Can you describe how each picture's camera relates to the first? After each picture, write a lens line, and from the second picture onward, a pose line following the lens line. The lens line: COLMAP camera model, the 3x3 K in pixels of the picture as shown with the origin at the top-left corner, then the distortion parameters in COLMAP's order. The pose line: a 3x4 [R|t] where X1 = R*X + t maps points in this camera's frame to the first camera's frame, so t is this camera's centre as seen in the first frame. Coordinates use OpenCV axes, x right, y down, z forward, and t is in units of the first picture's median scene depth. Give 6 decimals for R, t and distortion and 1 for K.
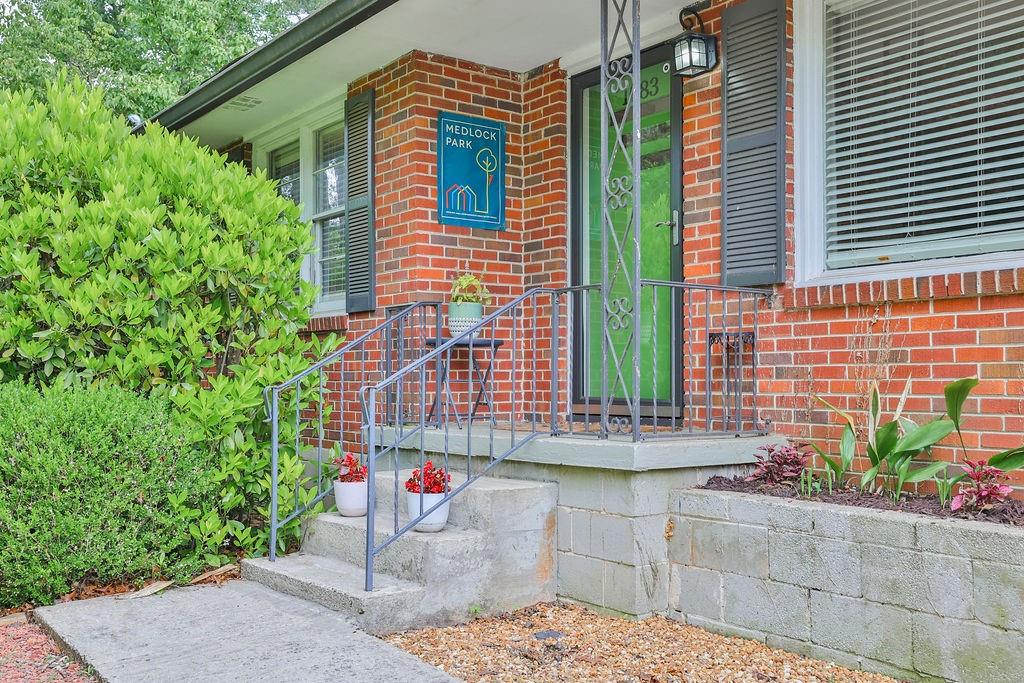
lens RADIAL K [[986.1, 0, 532.7], [0, 986.1, 359.3], [0, 0, 1]] dist [0.048511, 0.011134]
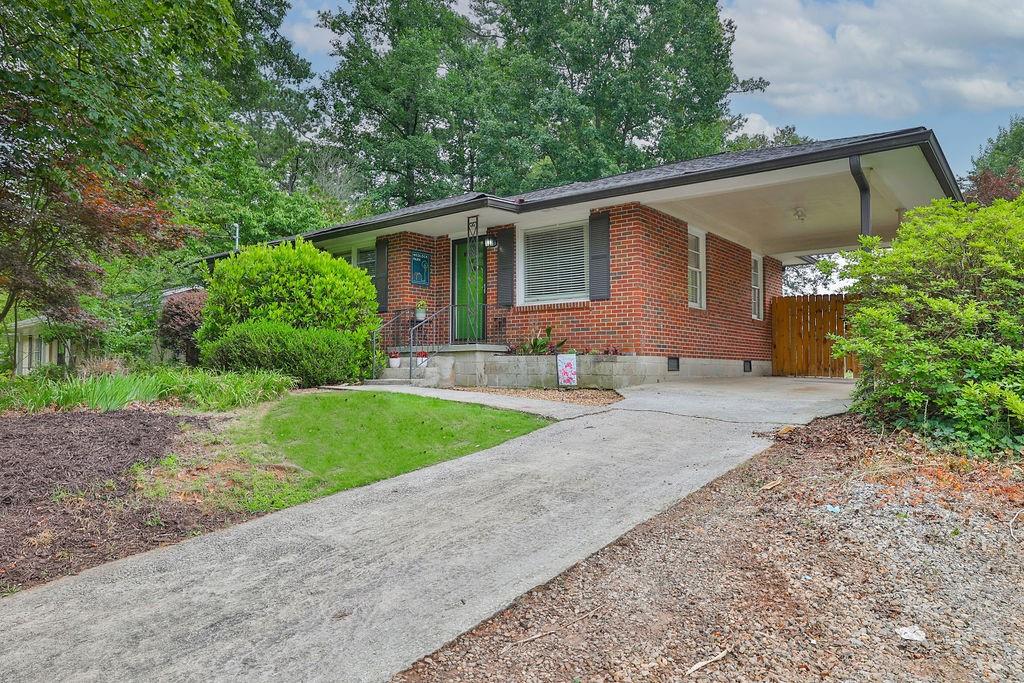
lens RADIAL K [[651.8, 0, 512.0], [0, 651.8, 341.5], [0, 0, 1]] dist [-0.005336, -0.000113]
pose [[0.976243, 0.010814, 0.216408, -0.289504], [-0.006545, 0.999770, -0.020430, 0.112420], [-0.216579, 0.018528, 0.976089, -1.425731]]
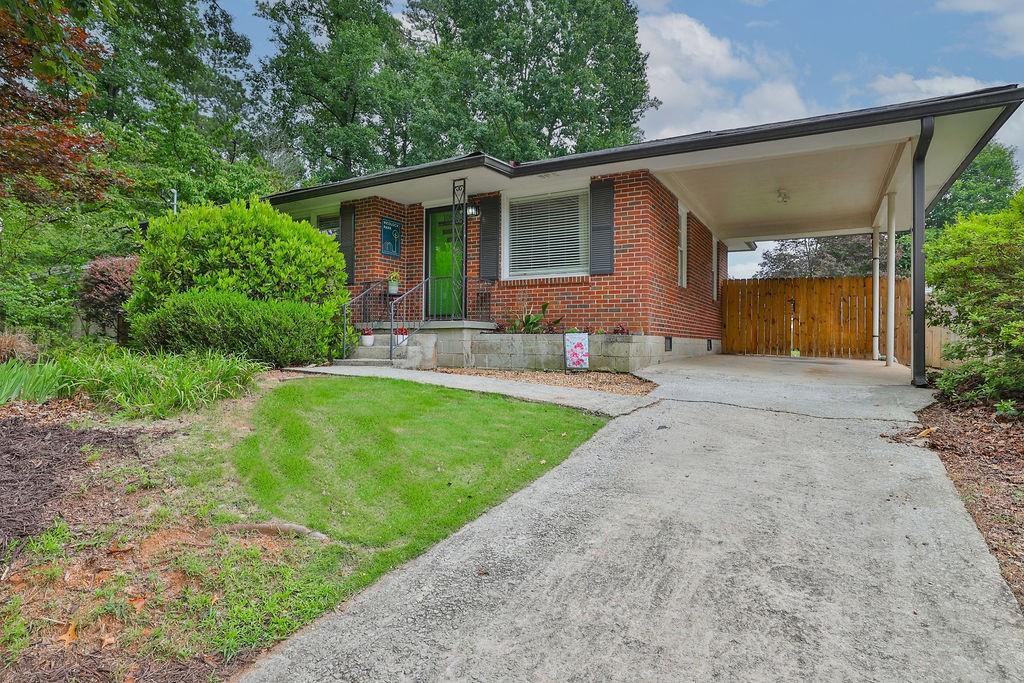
lens RADIAL K [[535.3, 0, 512.0], [0, 535.3, 341.5], [0, 0, 1]] dist [-0.031199, 0.015545]
pose [[0.926168, 0.007005, 0.377046, -0.417018], [-0.015608, 0.999683, 0.019767, 0.105385], [-0.376788, -0.024193, 0.925984, -0.787652]]
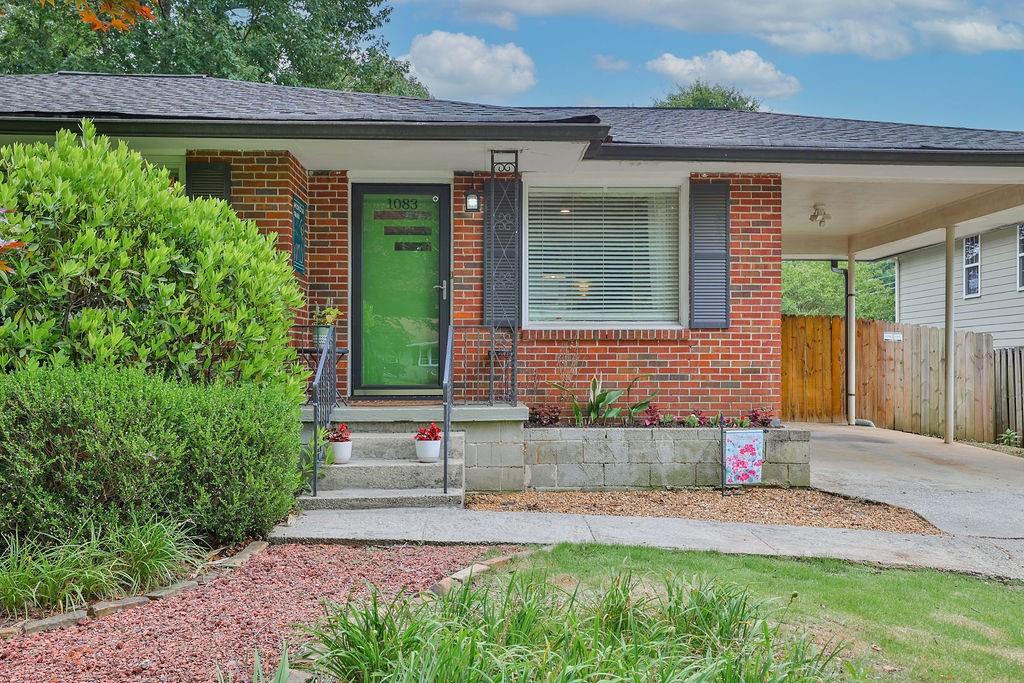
lens RADIAL K [[867.8, 0, 482.1], [0, 867.8, 358.2], [0, 0, 1]] dist [0.006251, 0.002274]
pose [[0.594917, 0.002940, 0.803781, -1.209364], [-0.015024, 0.999859, 0.007463, -0.024280], [-0.803646, -0.016515, 0.594878, 0.002998]]
